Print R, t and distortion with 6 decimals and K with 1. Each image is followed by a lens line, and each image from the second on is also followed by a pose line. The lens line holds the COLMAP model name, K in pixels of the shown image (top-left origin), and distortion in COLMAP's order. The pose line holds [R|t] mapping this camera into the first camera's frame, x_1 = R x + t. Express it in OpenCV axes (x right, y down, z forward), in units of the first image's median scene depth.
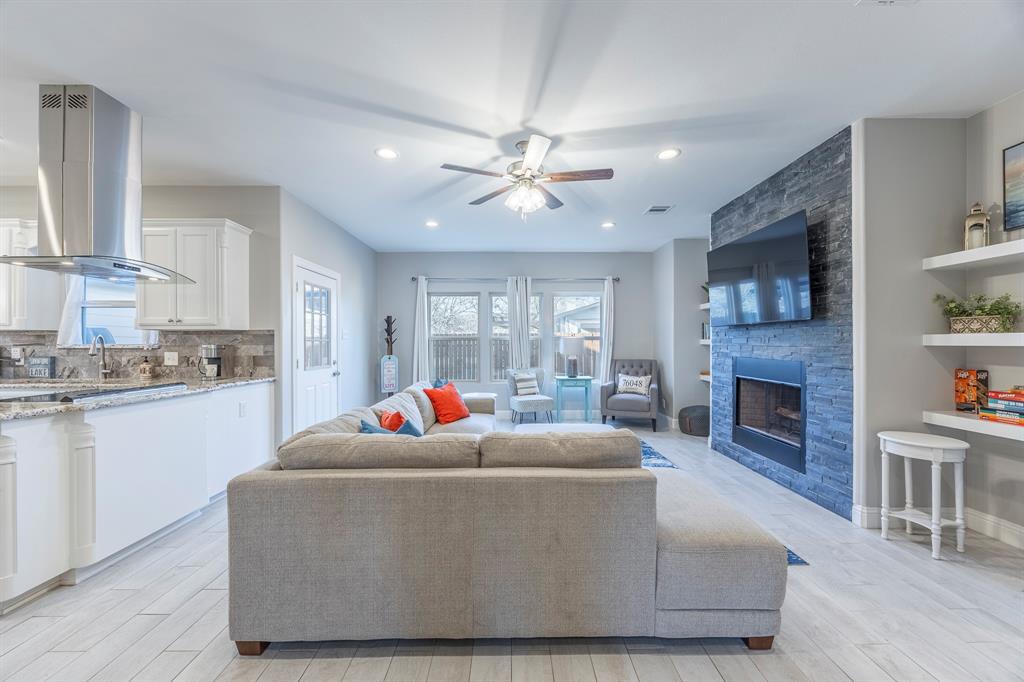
lens RADIAL K [[397.9, 0, 510.7], [0, 397.9, 342.8], [0, 0, 1]] dist [0.000237, 0.000329]
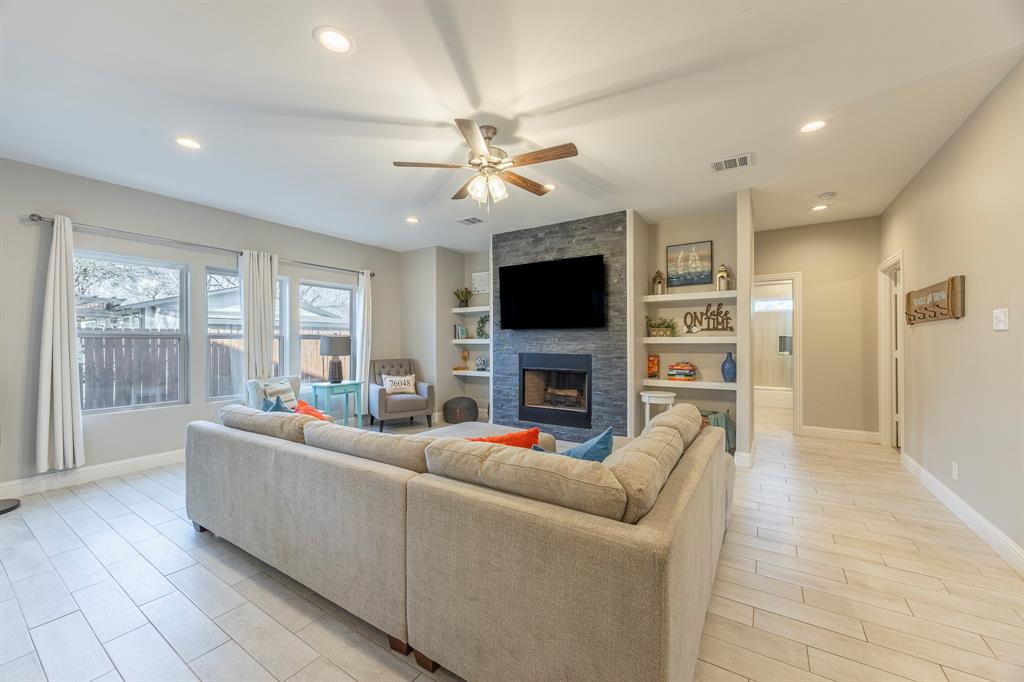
lens RADIAL K [[397.9, 0, 517.7], [0, 397.9, 343.3], [0, 0, 1]] dist [0.000237, 0.000329]
pose [[0.542745, -0.003900, 0.839888, -0.350789], [0.001682, 0.999992, 0.003556, -0.000358], [-0.839896, -0.000517, 0.542748, 0.214734]]
